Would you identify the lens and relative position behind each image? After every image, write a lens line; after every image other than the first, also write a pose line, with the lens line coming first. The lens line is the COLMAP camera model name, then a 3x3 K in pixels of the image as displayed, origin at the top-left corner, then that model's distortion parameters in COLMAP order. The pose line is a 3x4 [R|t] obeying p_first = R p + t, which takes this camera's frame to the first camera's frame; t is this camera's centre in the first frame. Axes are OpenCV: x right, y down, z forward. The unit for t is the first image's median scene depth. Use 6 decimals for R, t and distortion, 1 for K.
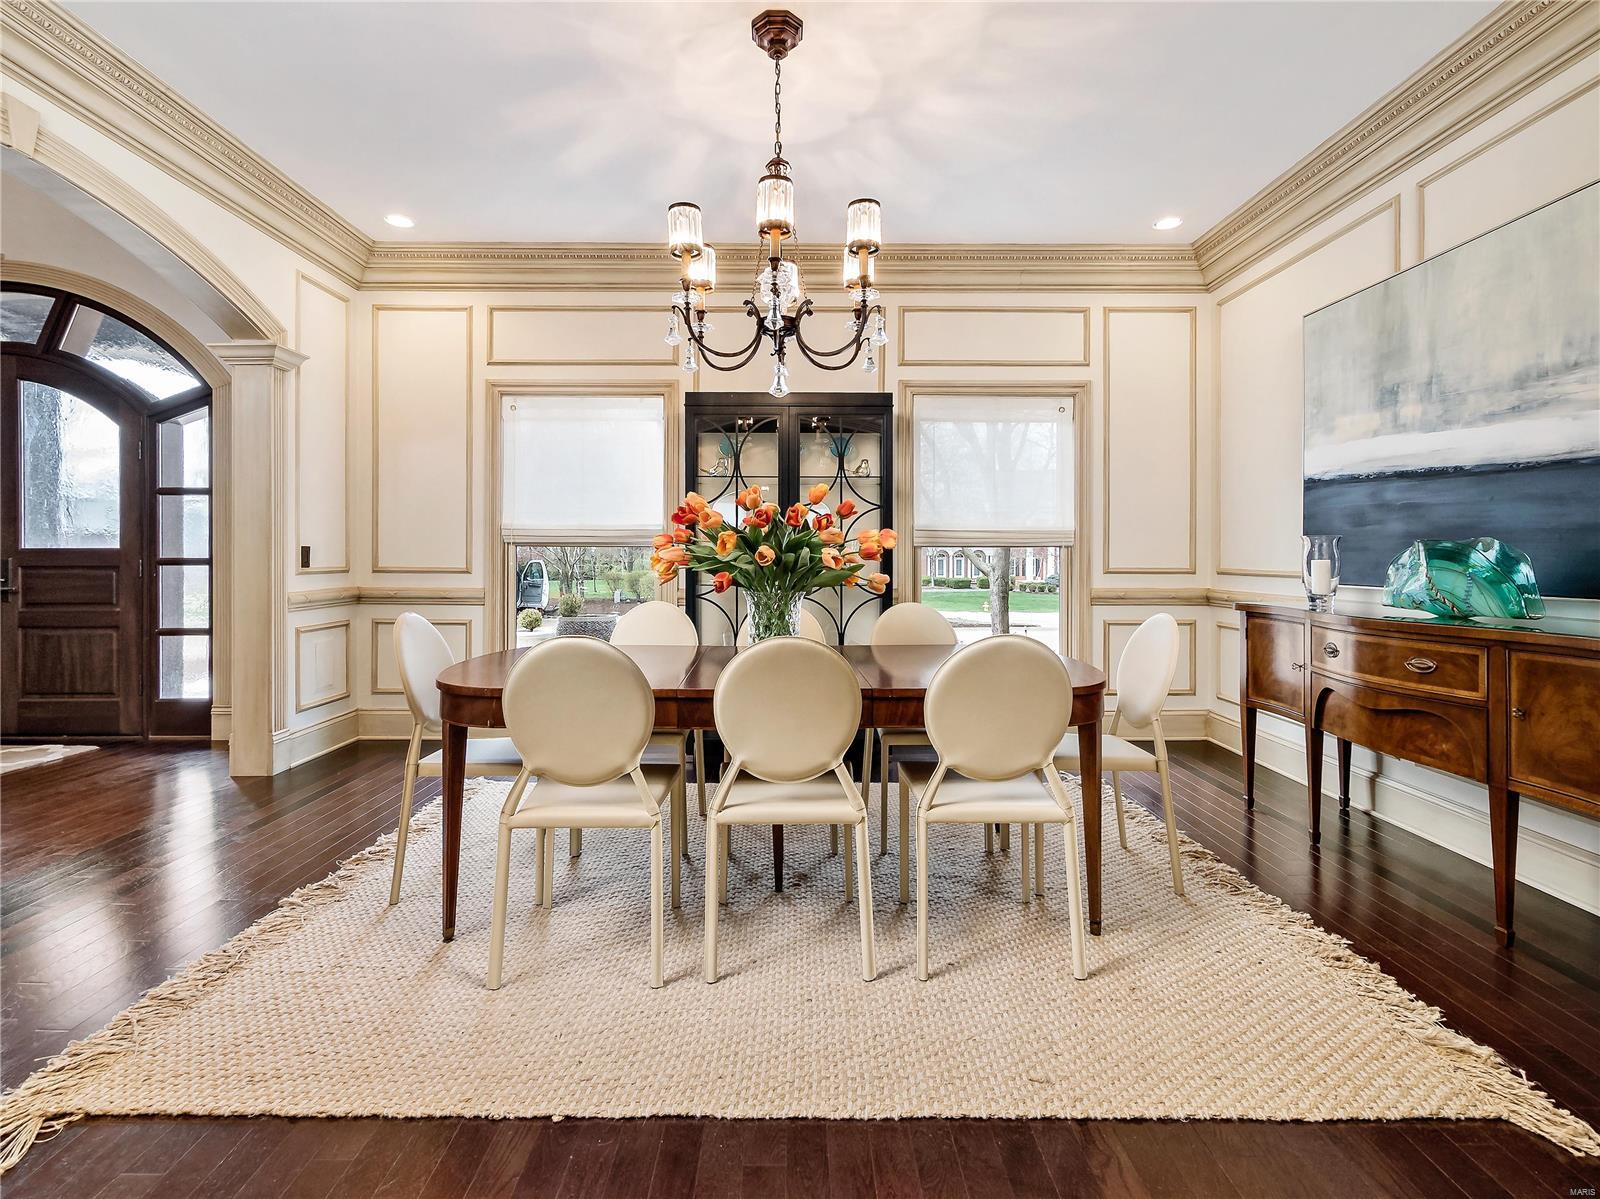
lens RADIAL K [[751.9, 0, 803.0], [0, 751.9, 586.1], [0, 0, 1]] dist [0.003908, -0.000110]
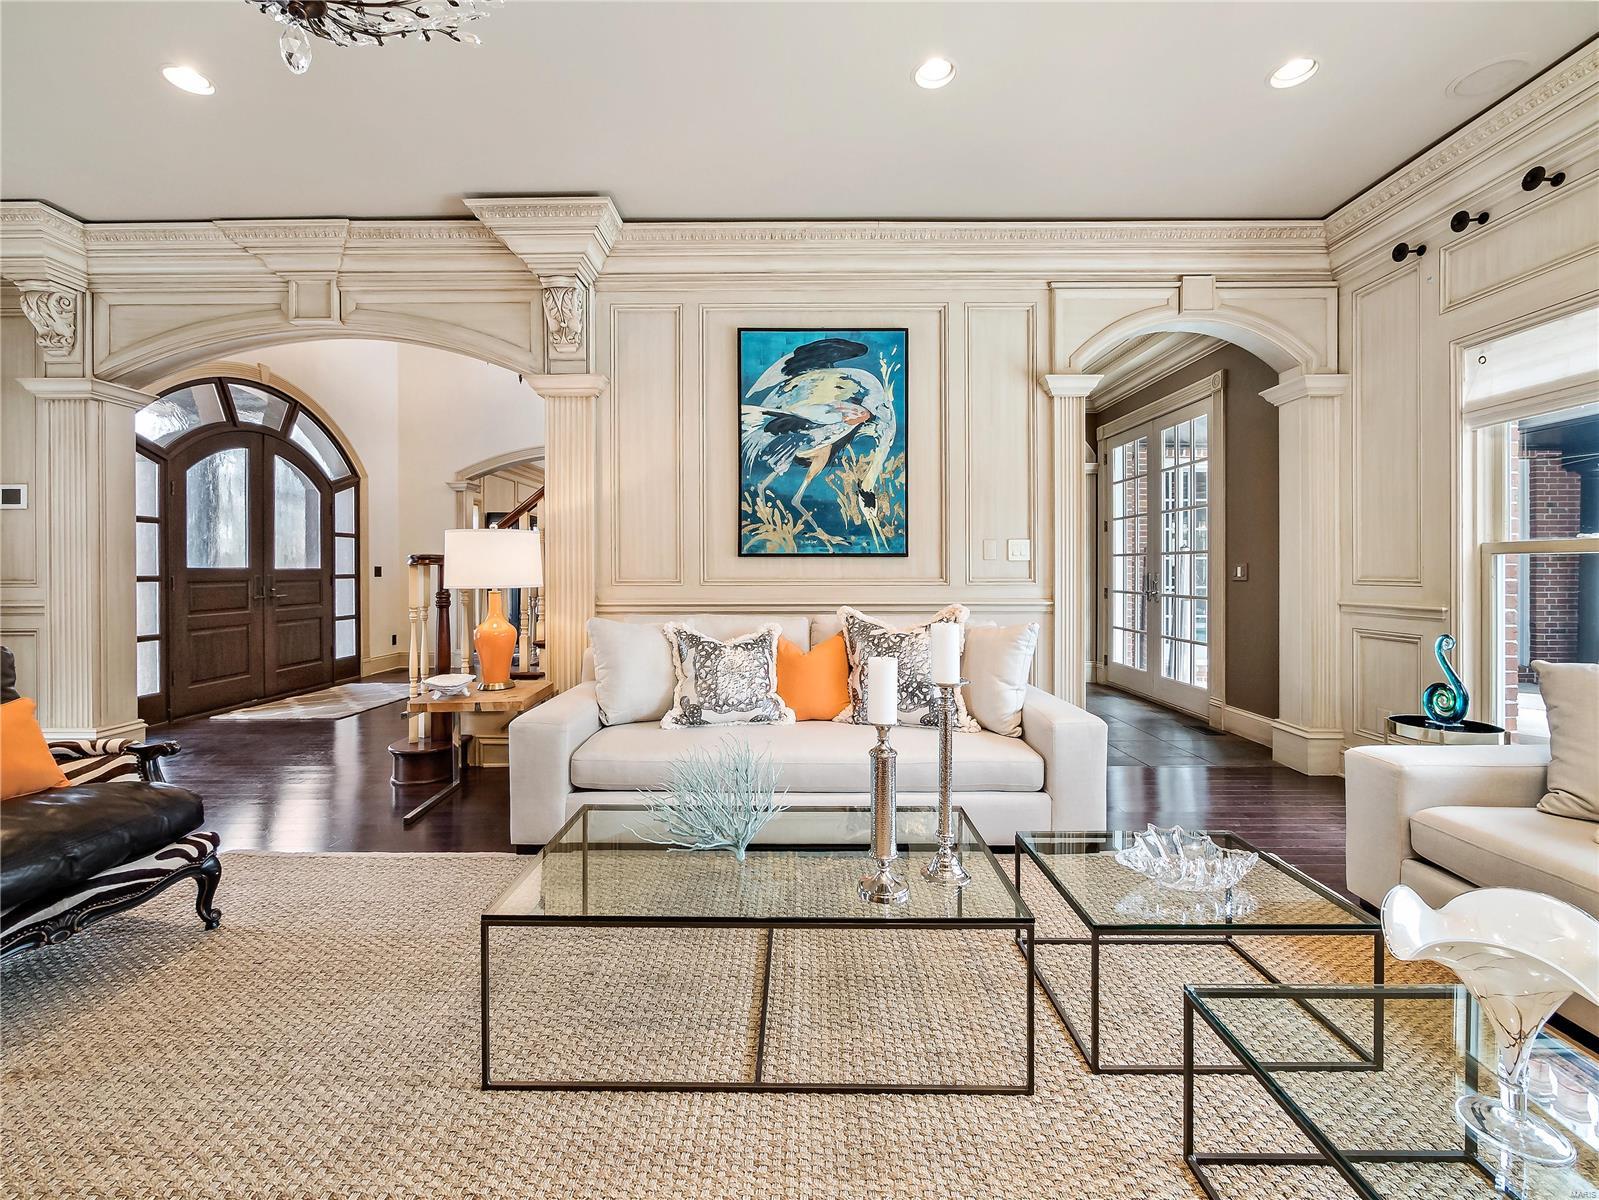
lens RADIAL K [[695.3, 0, 794.1], [0, 695.3, 562.8], [0, 0, 1]] dist [-0.003239, -0.000131]
pose [[0.030611, 0.011142, 0.999469, -2.352492], [0.044290, 0.998941, -0.012492, 0.002223], [-0.998550, 0.044649, 0.030085, -0.049752]]
